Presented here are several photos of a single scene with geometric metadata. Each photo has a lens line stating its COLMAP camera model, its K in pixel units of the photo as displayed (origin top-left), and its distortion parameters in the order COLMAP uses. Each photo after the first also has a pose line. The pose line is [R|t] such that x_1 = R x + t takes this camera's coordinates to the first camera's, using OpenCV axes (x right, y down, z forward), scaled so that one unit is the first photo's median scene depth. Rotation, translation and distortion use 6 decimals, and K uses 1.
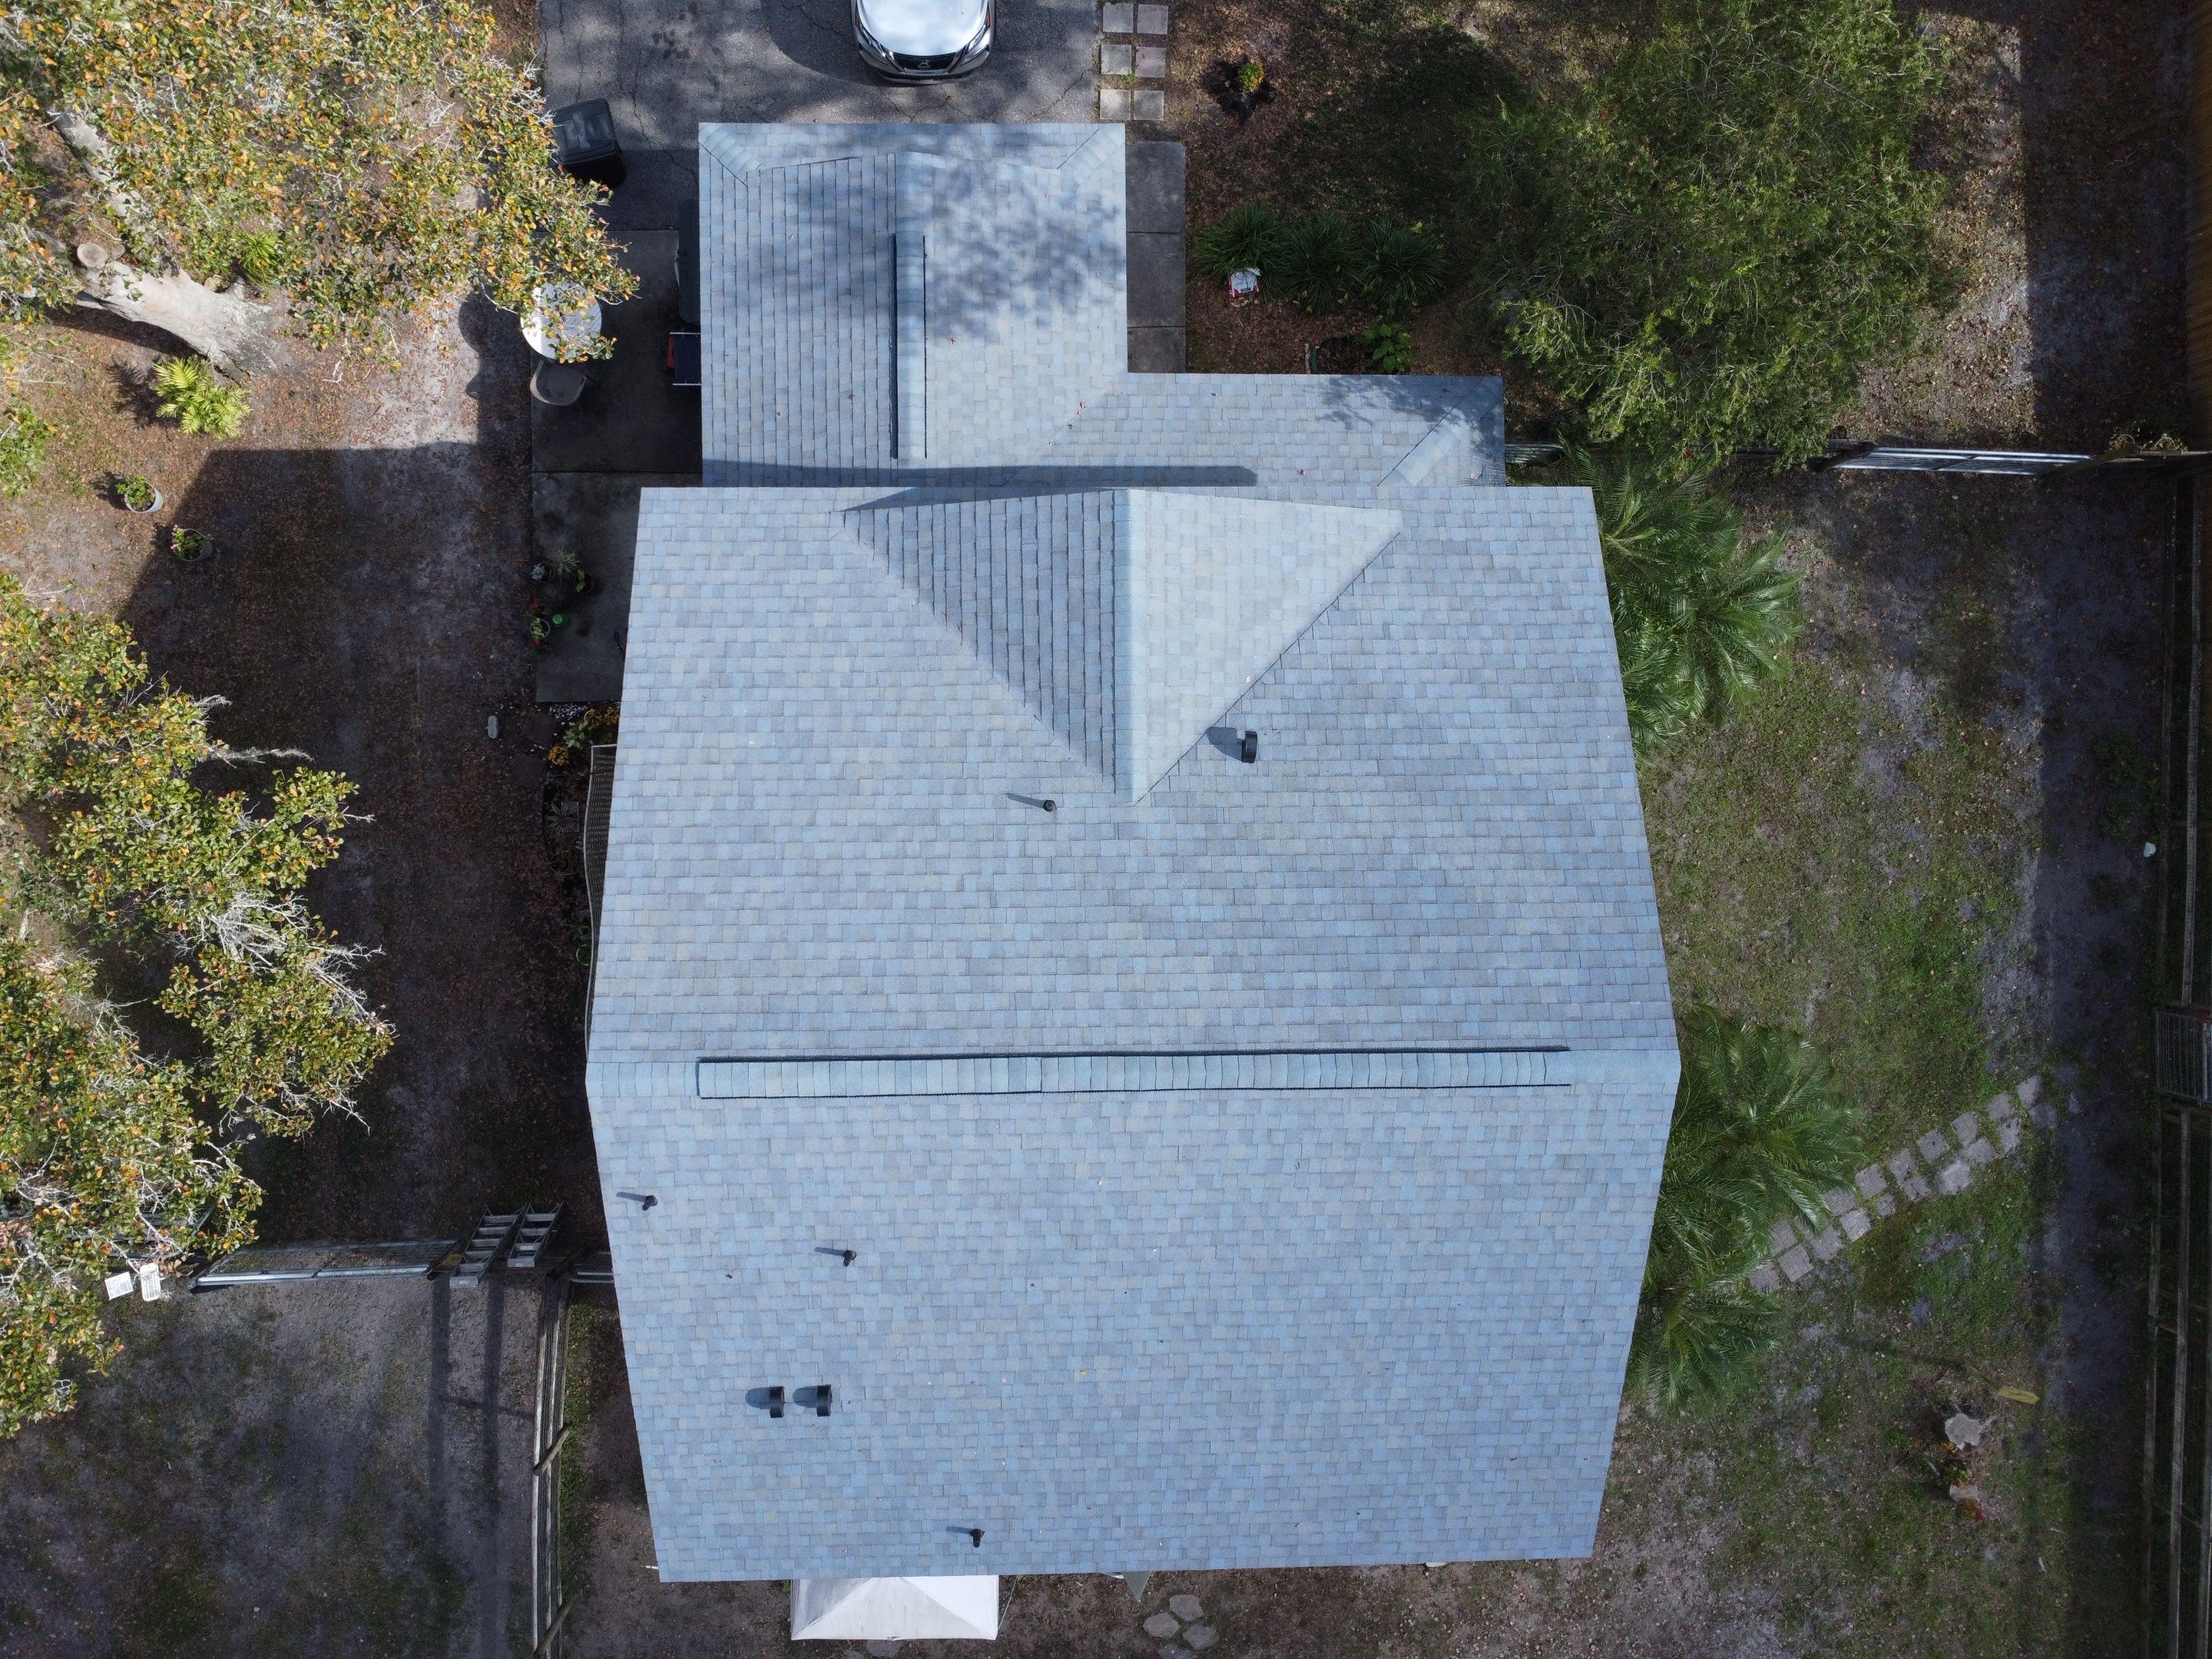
lens RADIAL K [[1601.9, 0, 1102.0], [0, 1601.9, 813.1], [0, 0, 1]] dist [-0.034963, 0.003028]
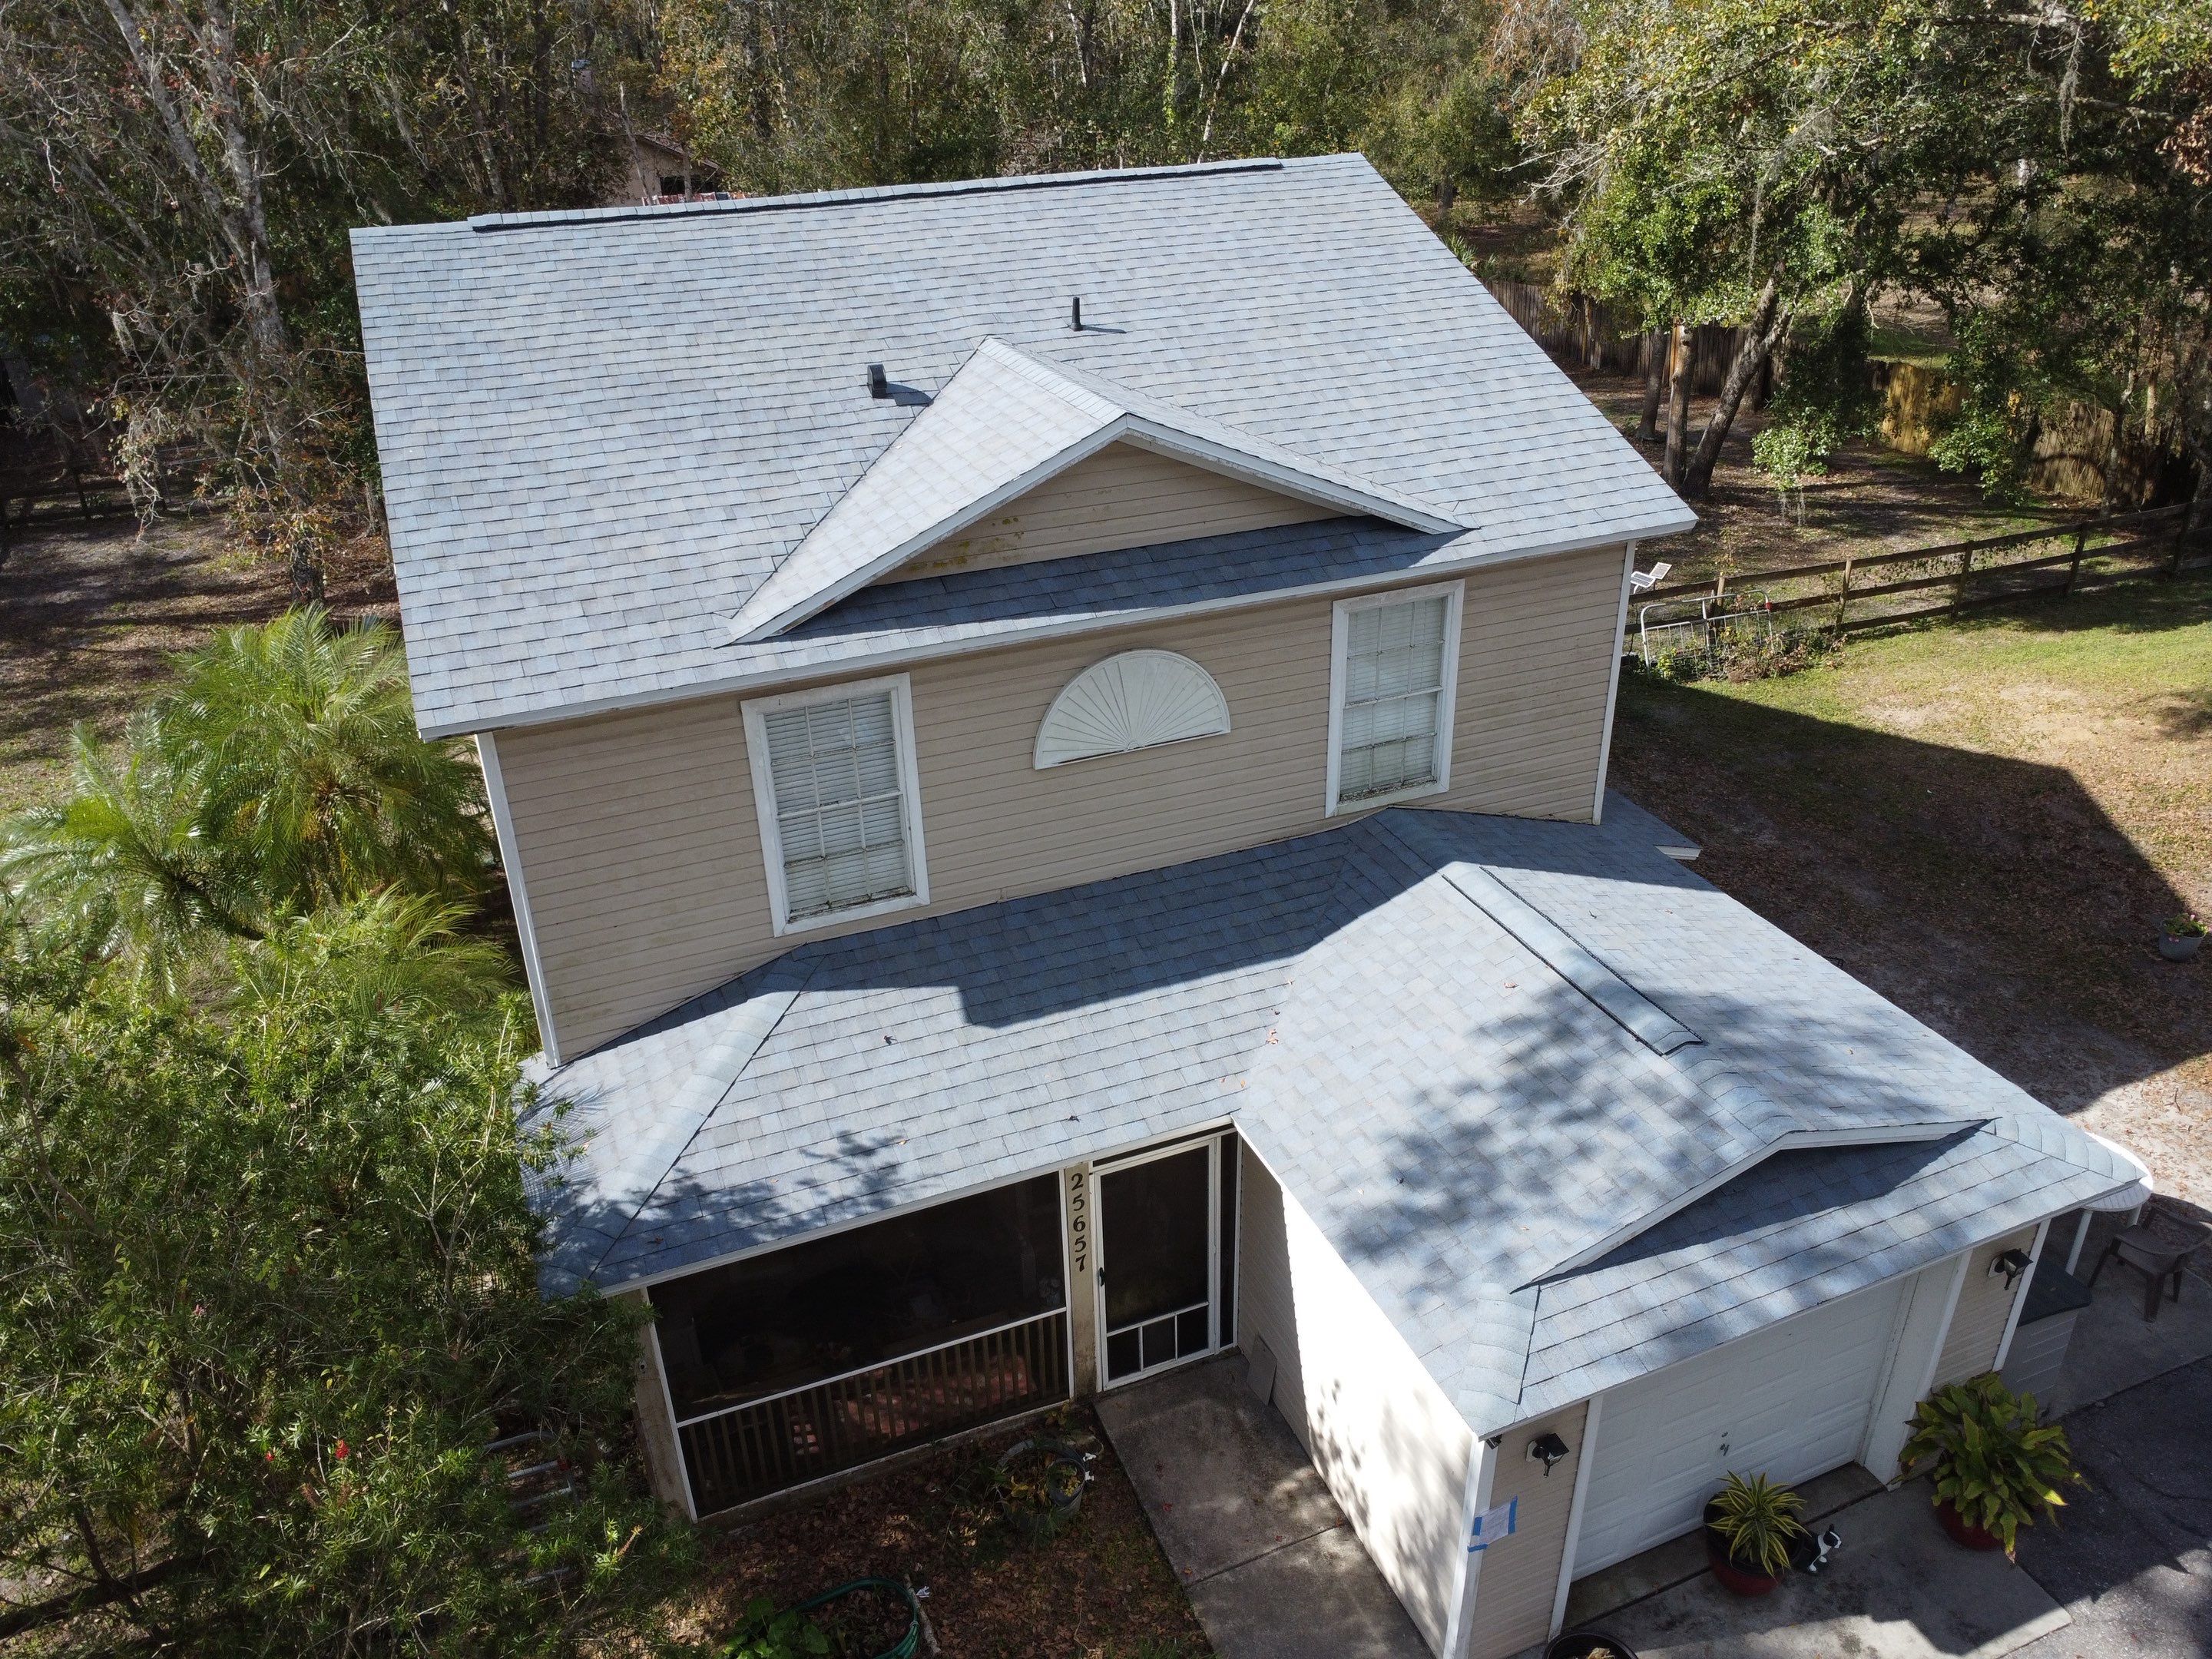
lens RADIAL K [[1601.9, 0, 1099.0], [0, 1601.9, 828.3], [0, 0, 1]] dist [-0.034963, 0.003028]
pose [[-0.930769, 0.159102, -0.329174, 0.243194], [-0.365511, -0.425648, 0.827784, -0.716379], [-0.008410, 0.890792, 0.454333, 0.685075]]
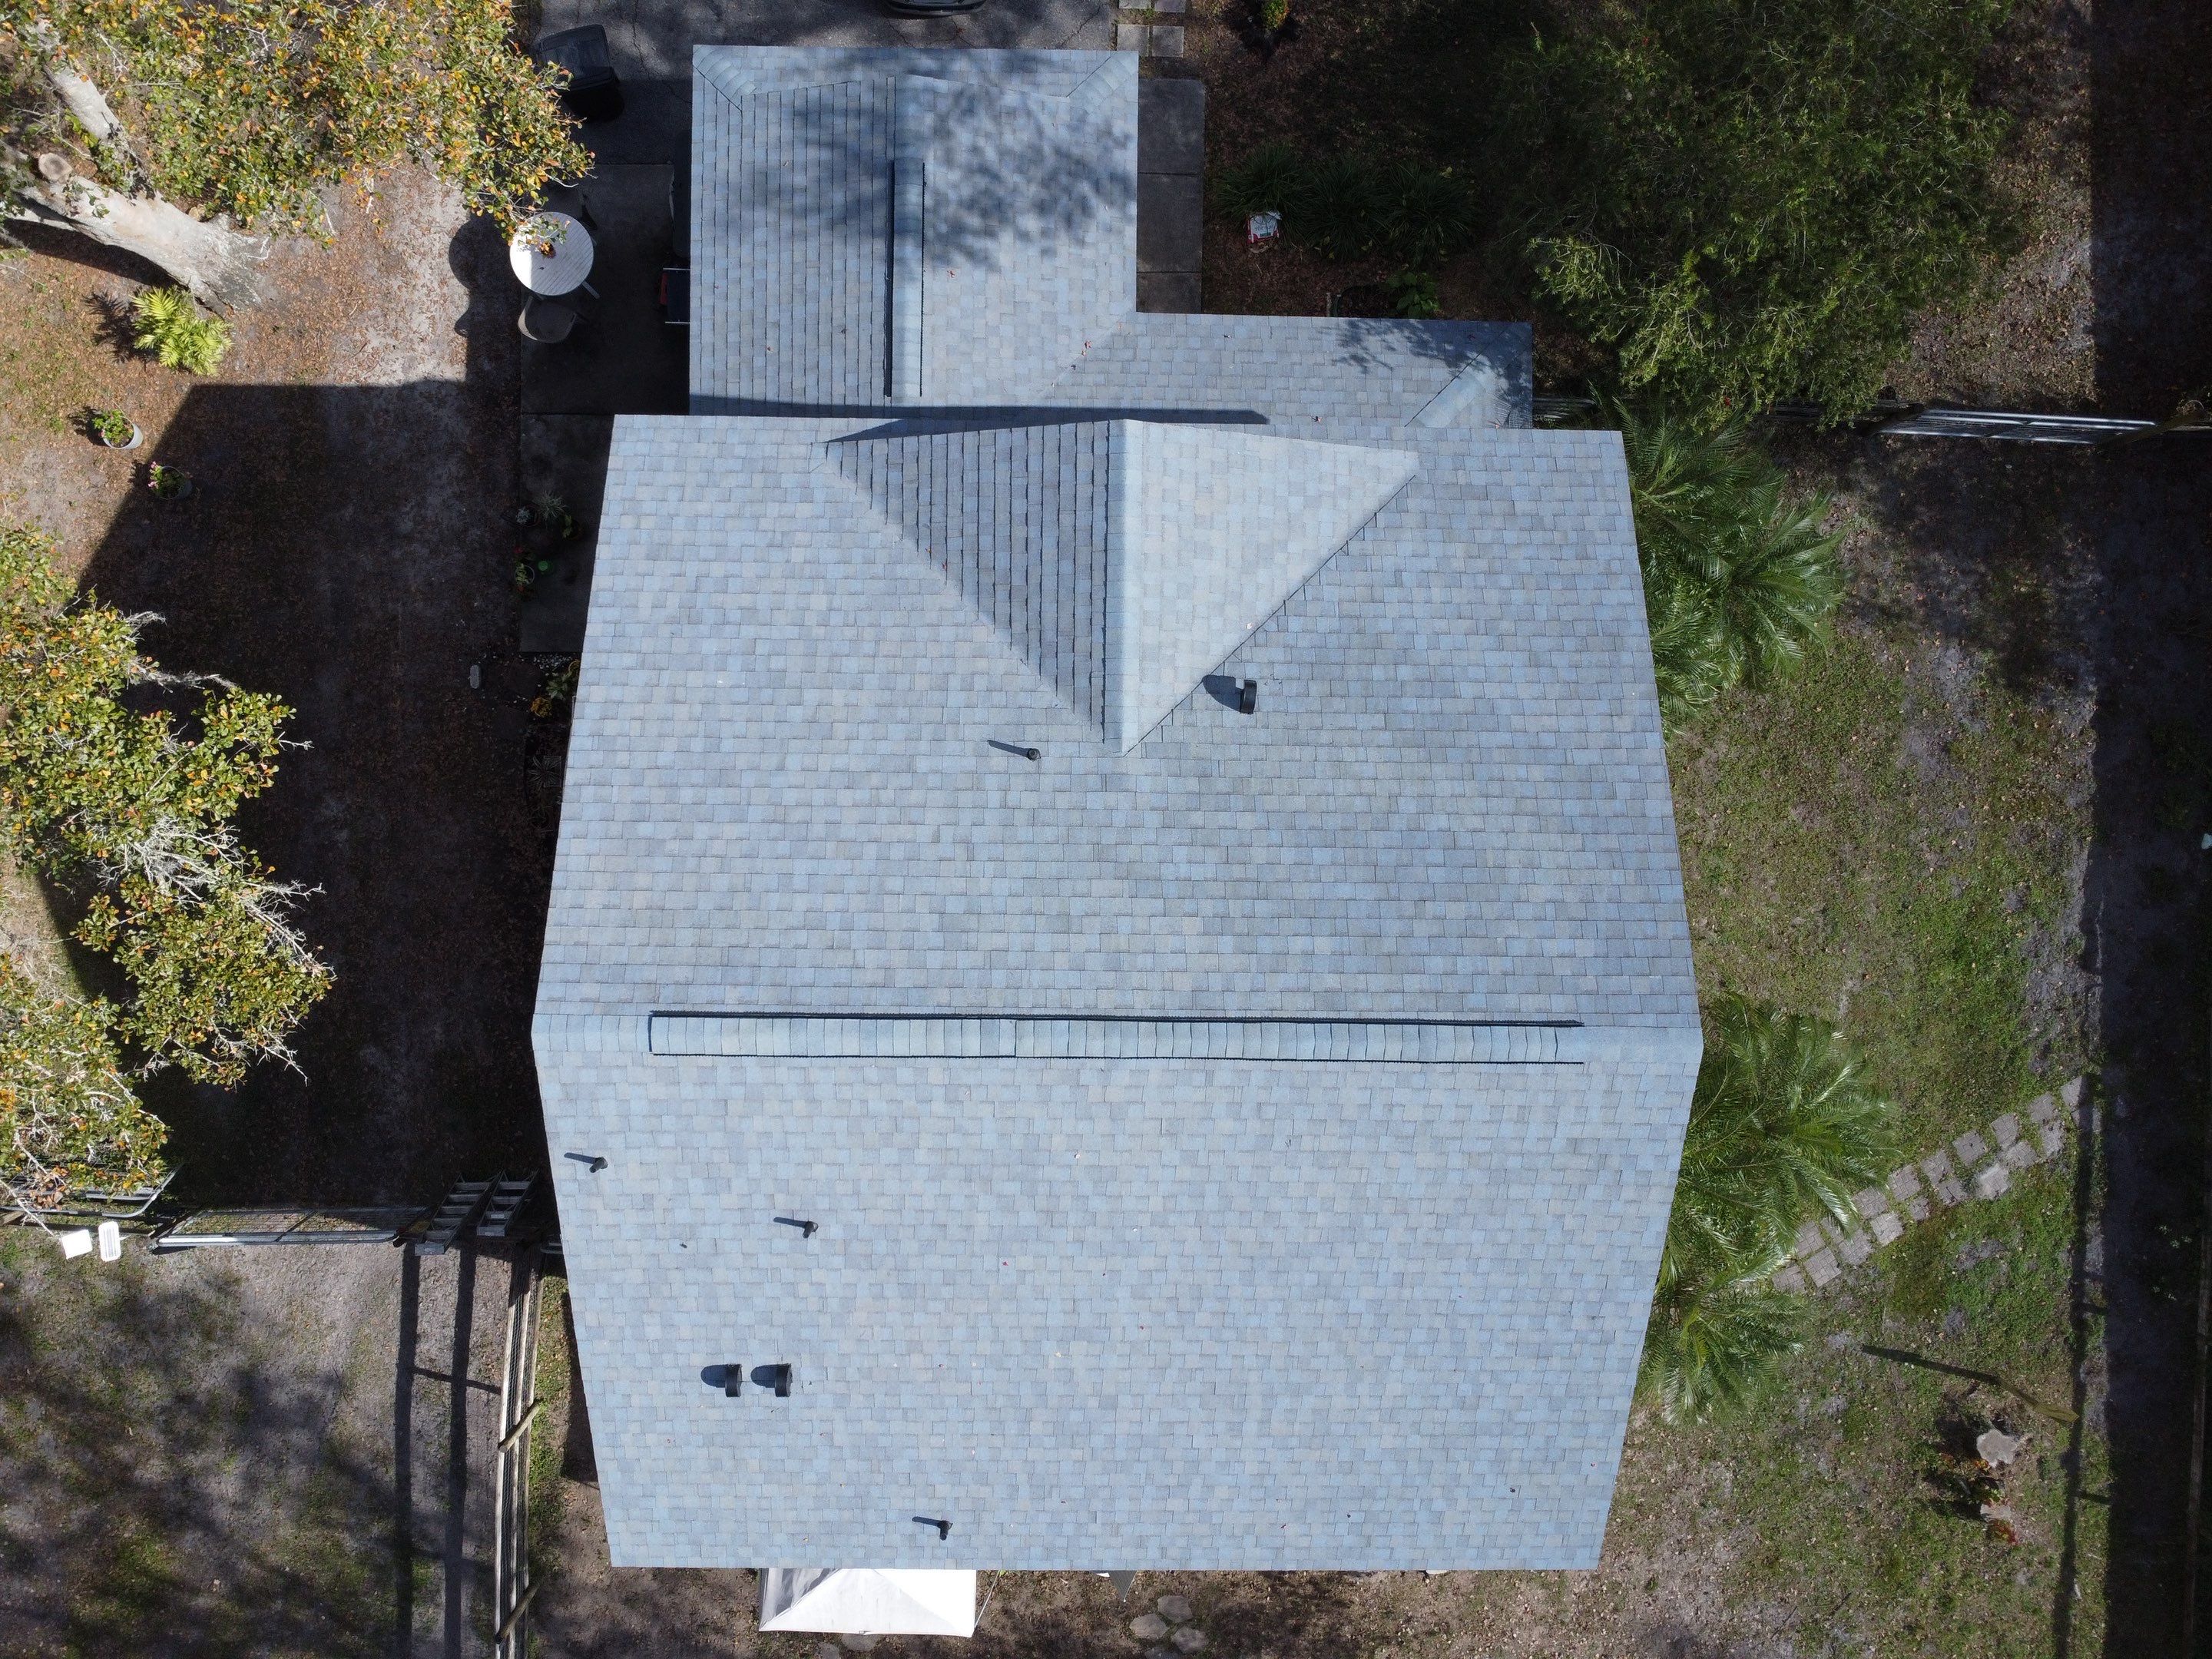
lens RADIAL K [[1601.9, 0, 1100.0], [0, 1601.9, 814.2], [0, 0, 1]] dist [-0.034963, 0.003028]
pose [[0.999579, 0.020955, -0.020076, 0.020986], [-0.020886, 0.999775, 0.003598, 0.021448], [0.020147, -0.003178, 0.999792, 0.049590]]
